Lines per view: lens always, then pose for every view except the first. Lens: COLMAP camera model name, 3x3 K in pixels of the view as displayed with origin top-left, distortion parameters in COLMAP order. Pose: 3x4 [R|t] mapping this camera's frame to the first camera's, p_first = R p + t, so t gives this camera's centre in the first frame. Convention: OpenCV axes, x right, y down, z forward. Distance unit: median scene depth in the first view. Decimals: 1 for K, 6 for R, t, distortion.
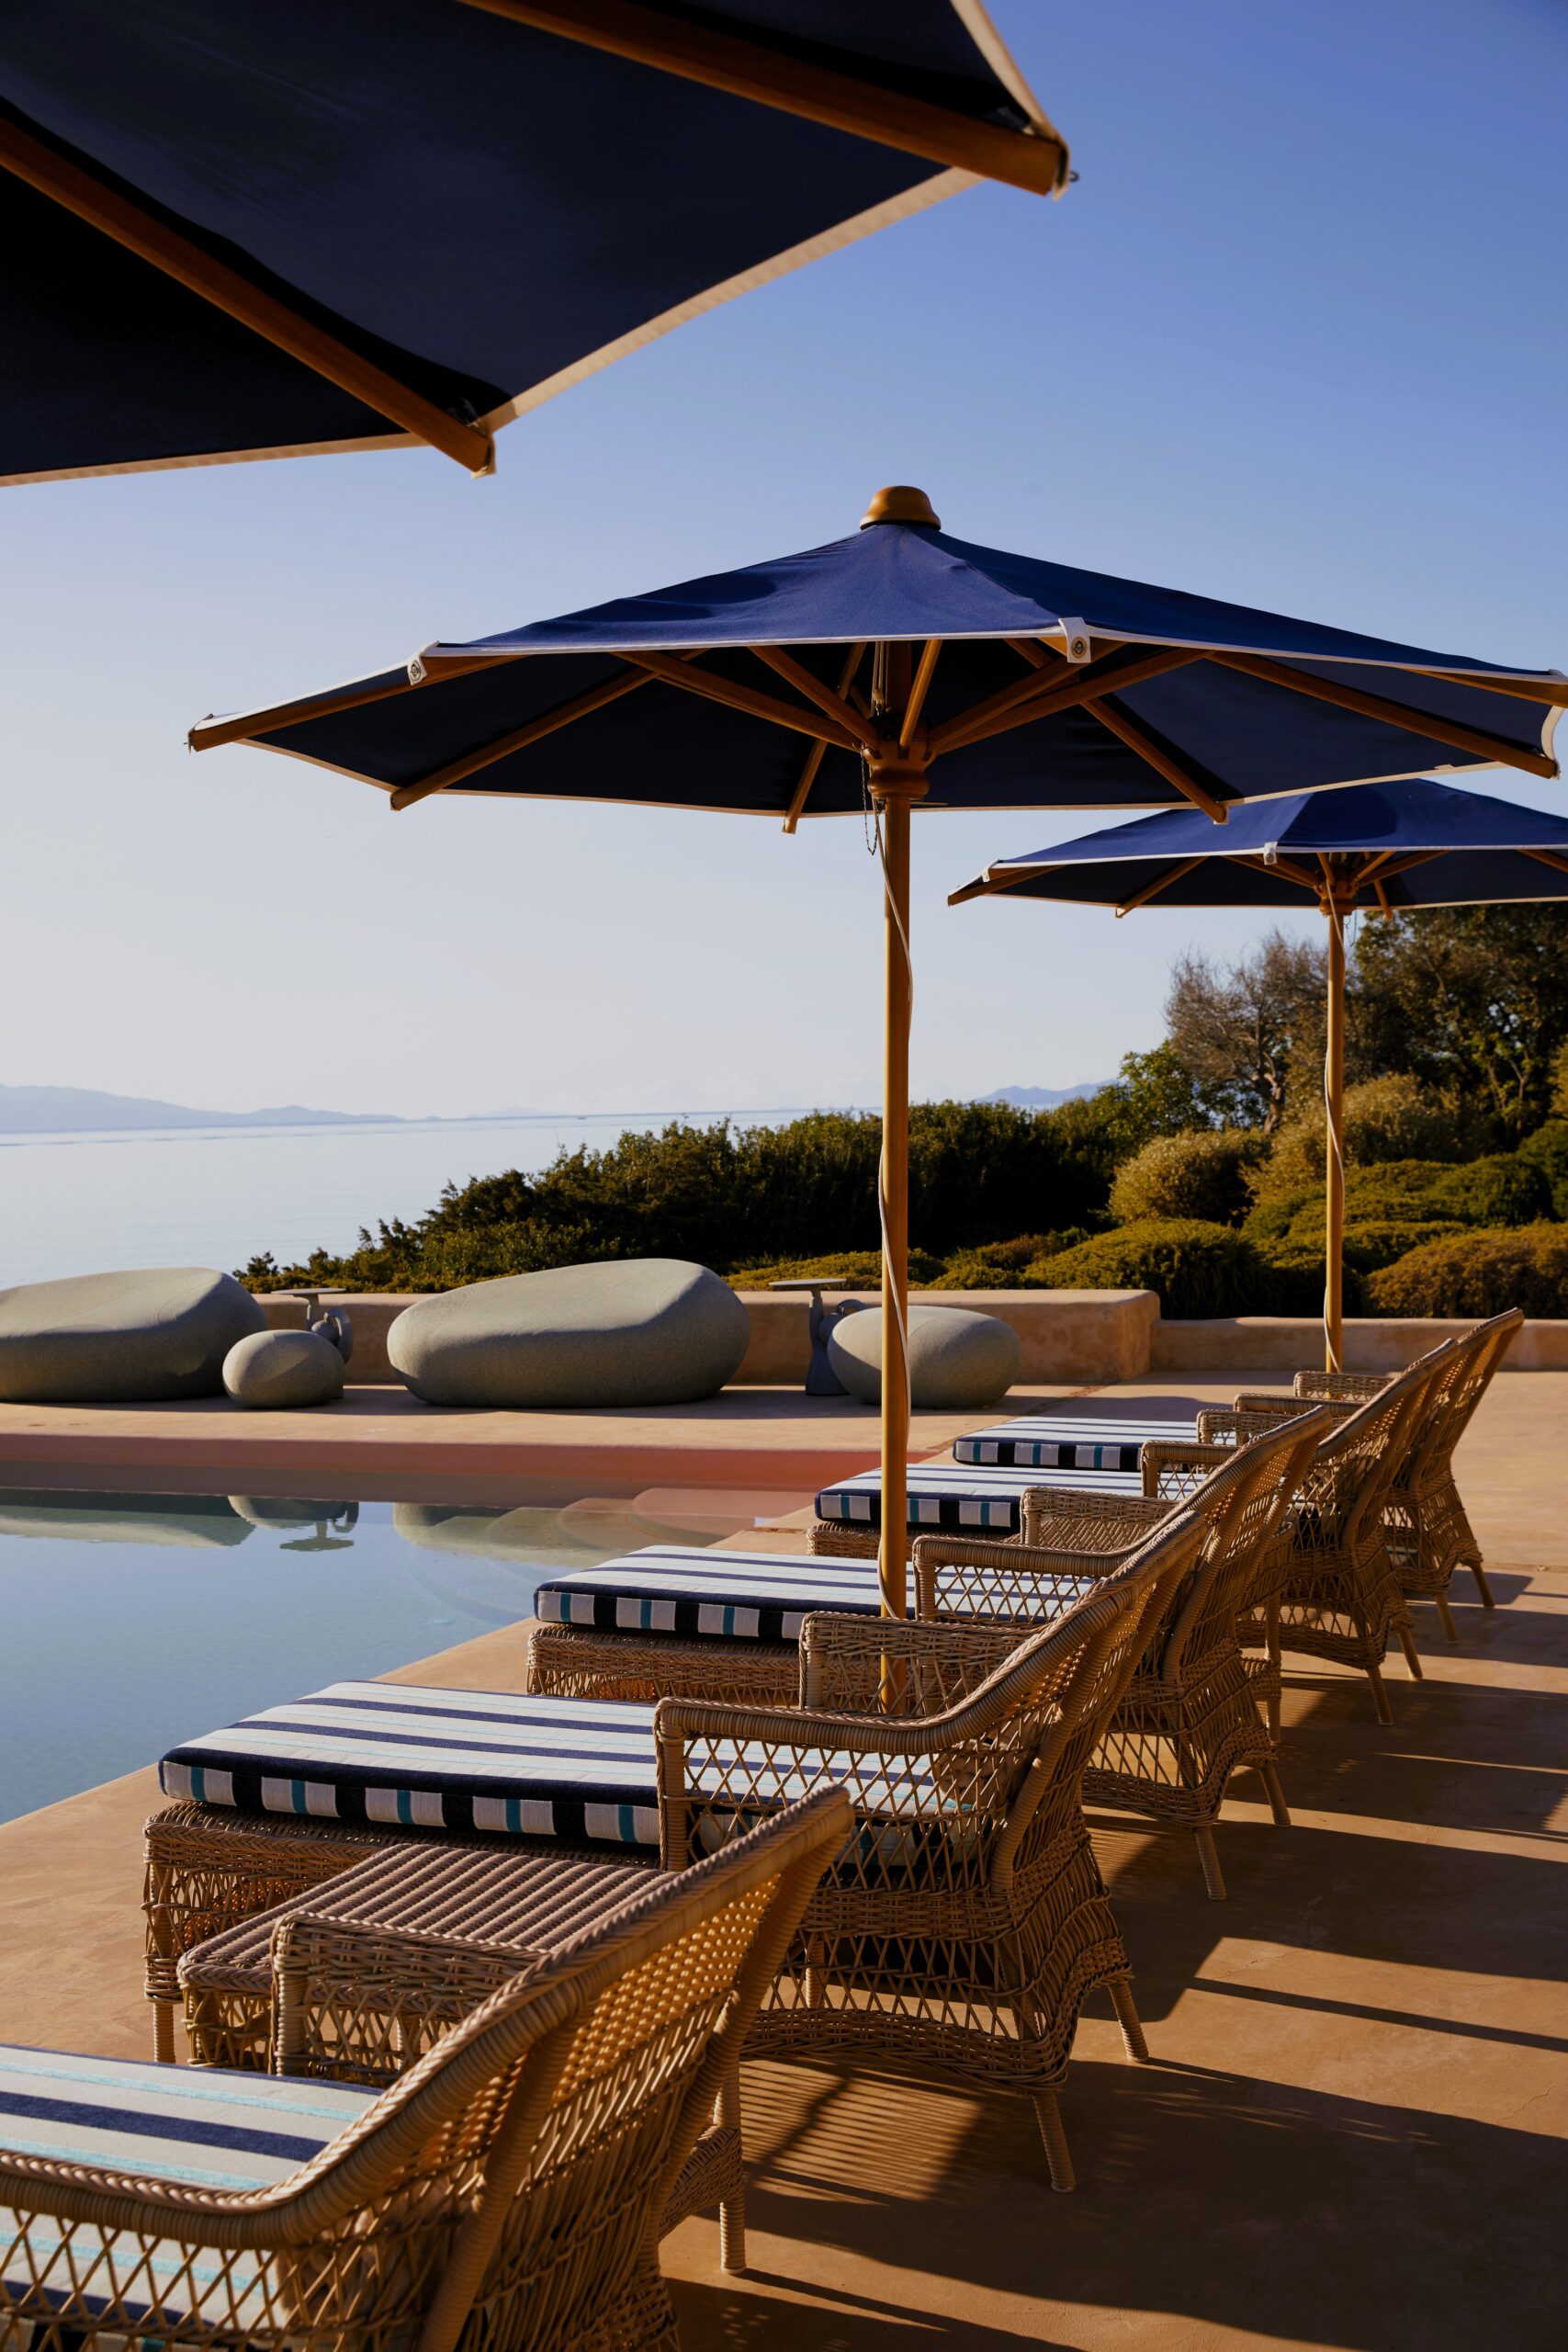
lens RADIAL K [[3007.0, 0, 784.0], [0, 3007.0, 1176.0], [0, 0, 1]] dist [-0.012267, 0.001488]
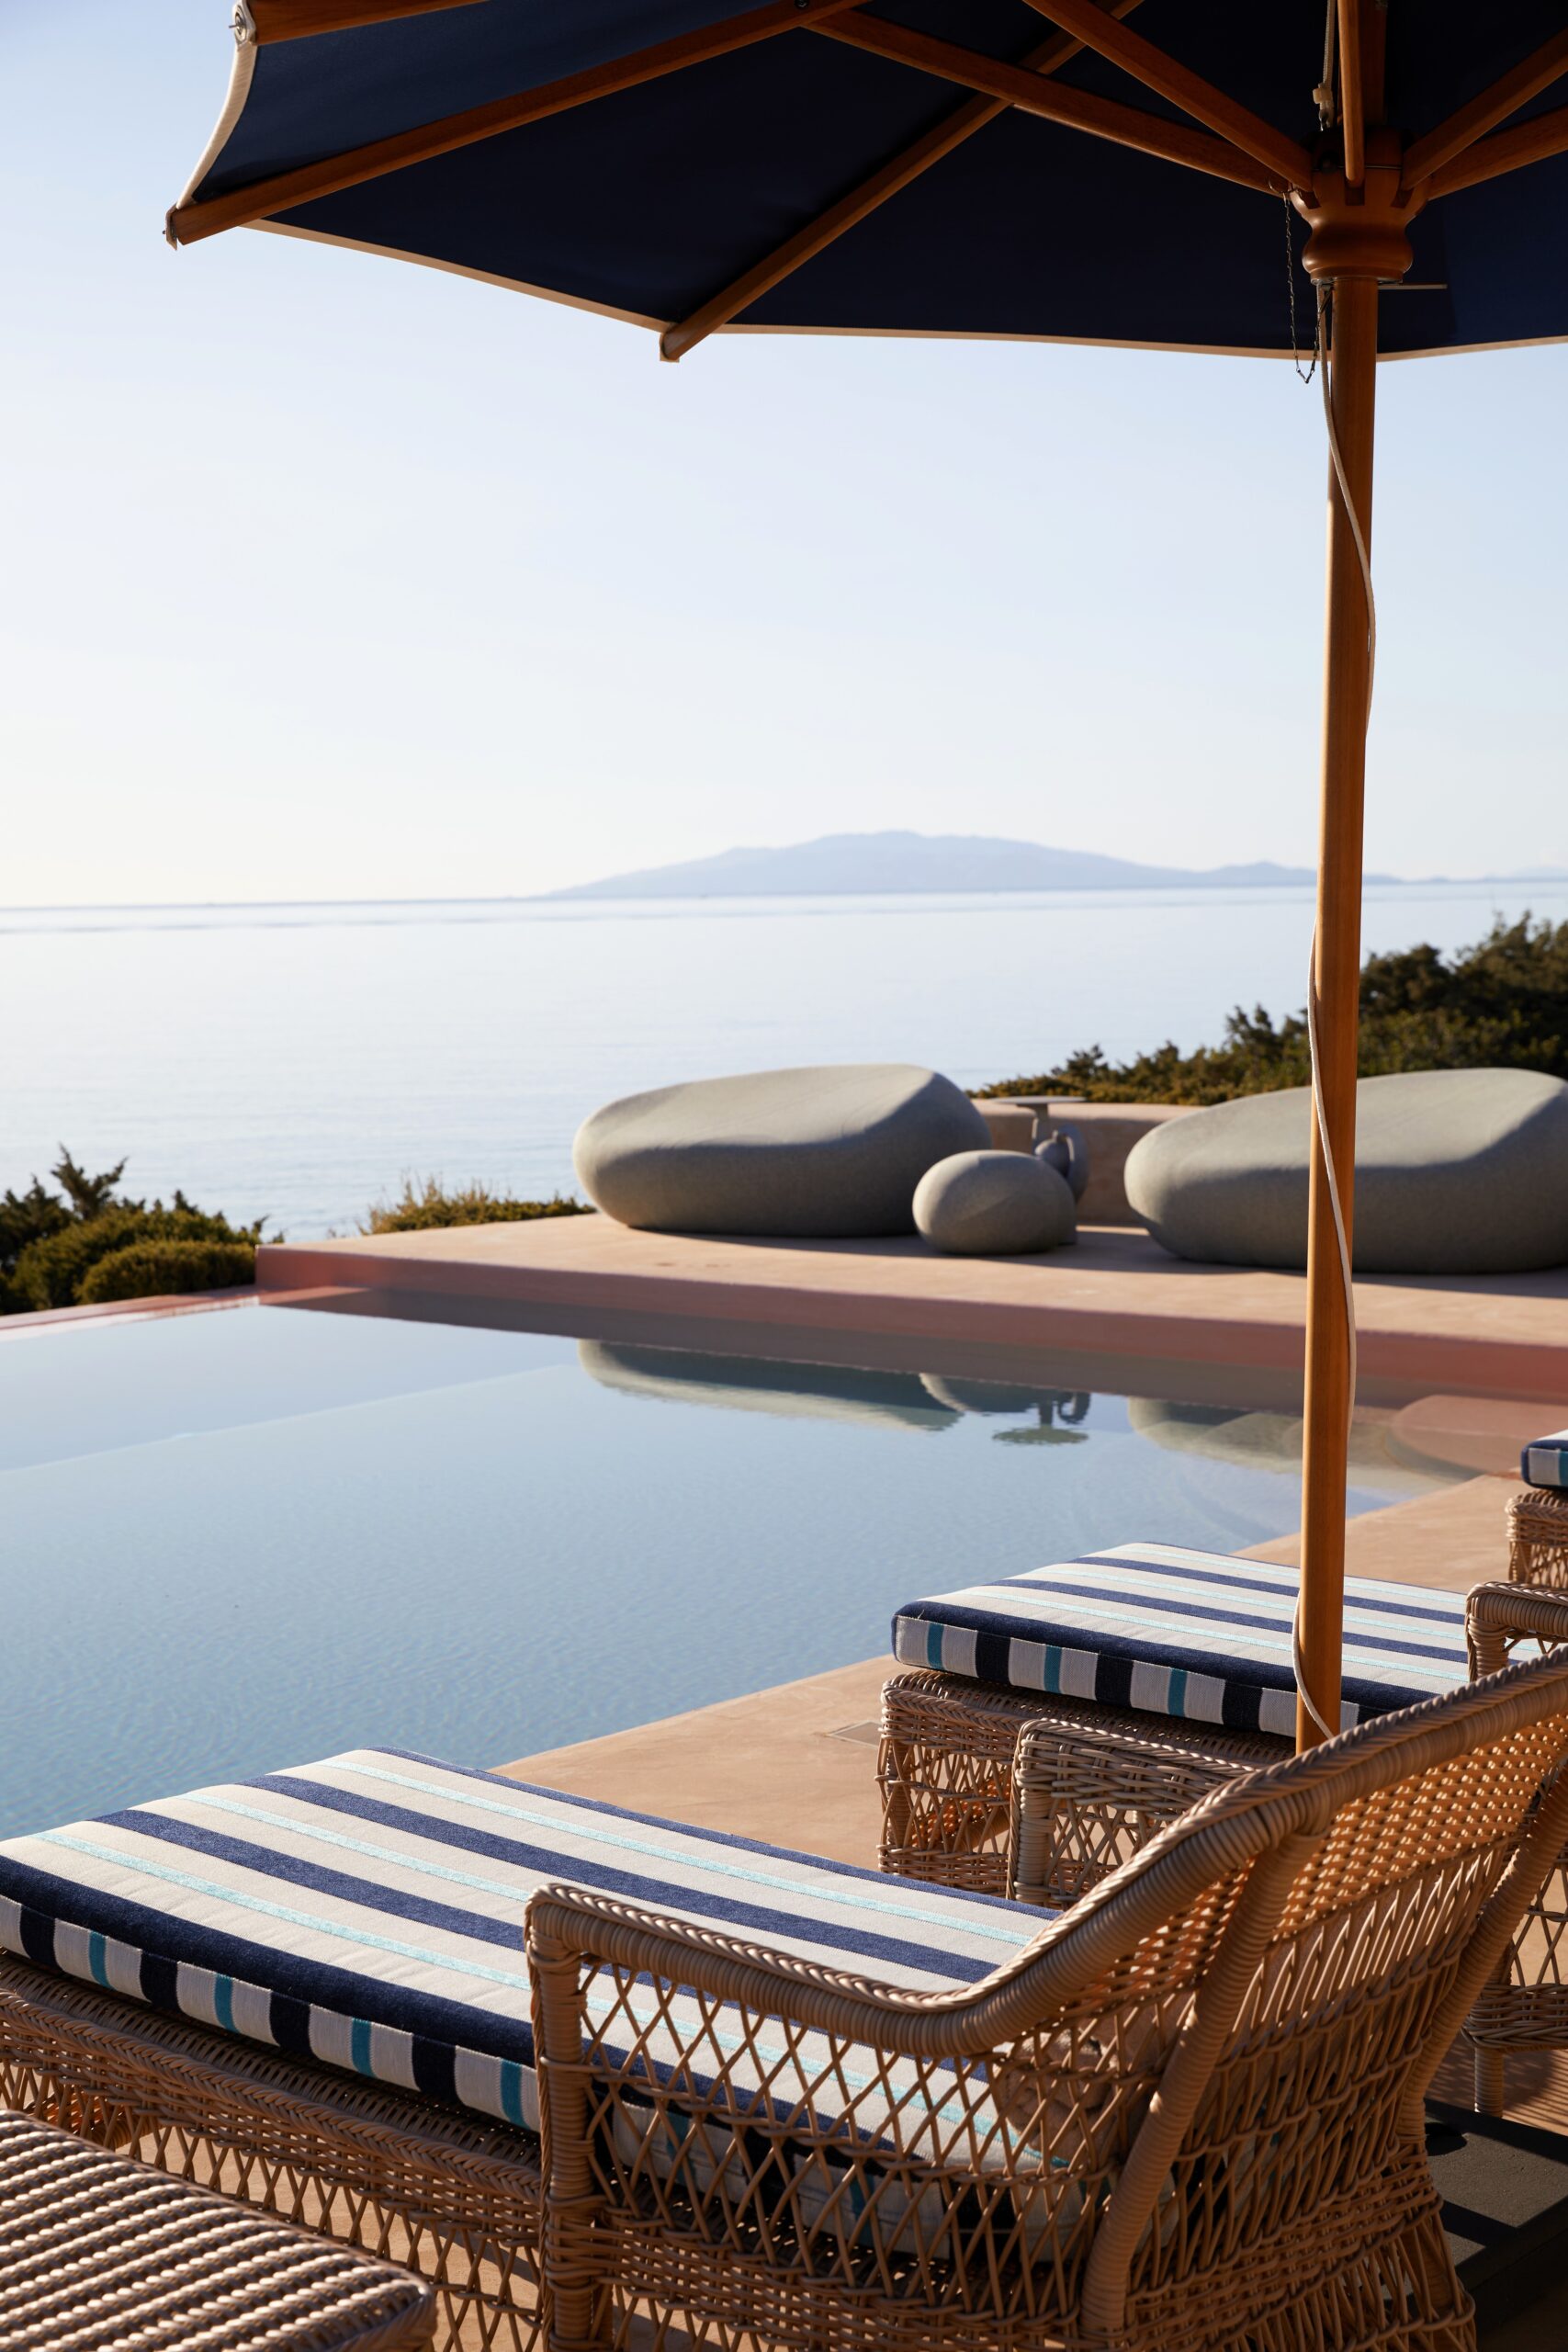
lens RADIAL K [[3569.7, 0, 784.0], [0, 3569.7, 1224.9], [0, 0, 1]] dist [-0.201639, 1.432690]
pose [[0.943972, 0.039548, -0.327647, 0.075041], [-0.014378, 0.996780, 0.078889, 0.000510], [0.329712, -0.069758, 0.941501, 0.147785]]
